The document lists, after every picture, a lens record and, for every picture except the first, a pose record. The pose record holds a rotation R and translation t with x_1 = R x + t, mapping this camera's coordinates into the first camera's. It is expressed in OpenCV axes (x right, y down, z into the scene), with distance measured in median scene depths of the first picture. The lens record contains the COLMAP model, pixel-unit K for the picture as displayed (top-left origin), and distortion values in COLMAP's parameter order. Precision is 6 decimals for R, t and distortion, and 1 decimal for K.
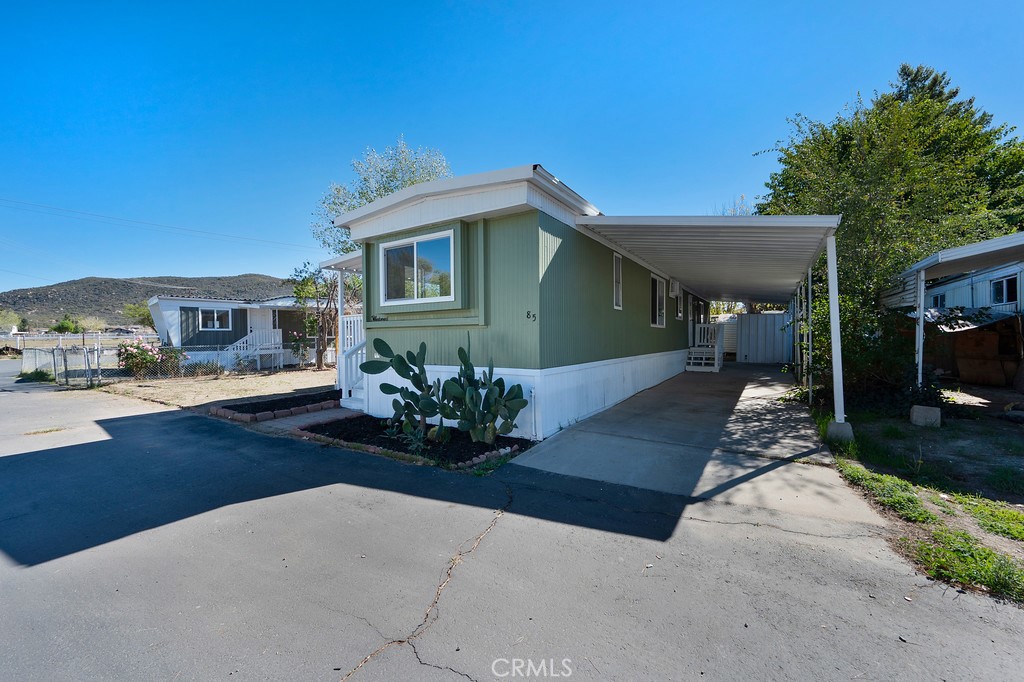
lens RADIAL K [[408.9, 0, 509.2], [0, 408.9, 342.0], [0, 0, 1]] dist [-0.000056, -0.000090]
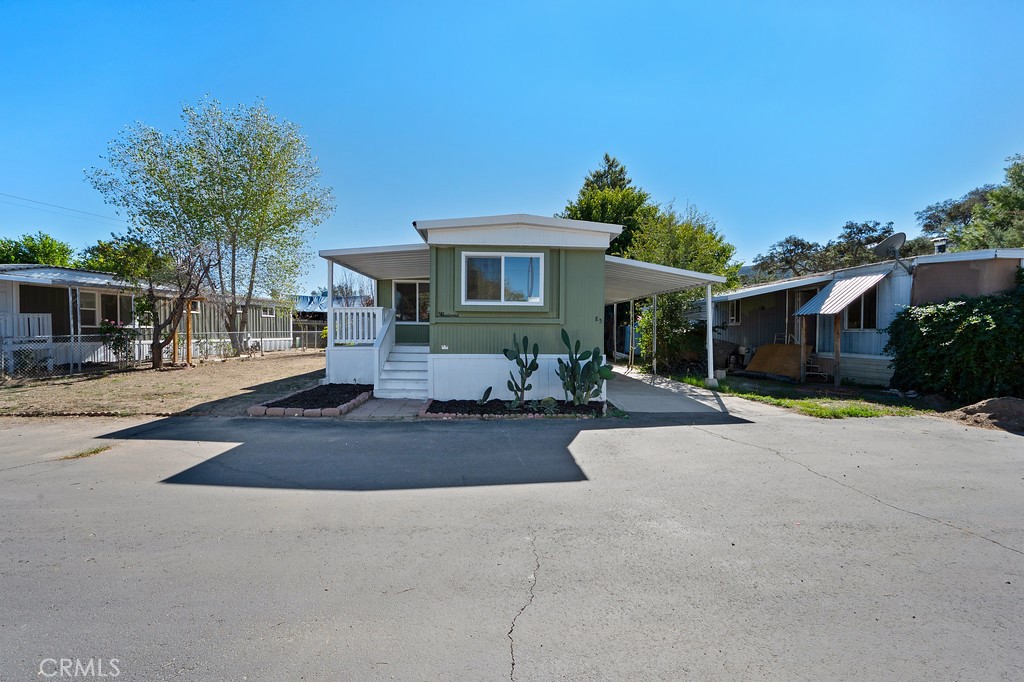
lens RADIAL K [[402.4, 0, 510.6], [0, 402.4, 341.9], [0, 0, 1]] dist [-0.000175, -0.000064]
pose [[0.816319, 0.003280, 0.577592, -0.963675], [-0.009639, 0.999922, 0.007944, 0.009258], [-0.577521, -0.012052, 0.816287, -0.025682]]
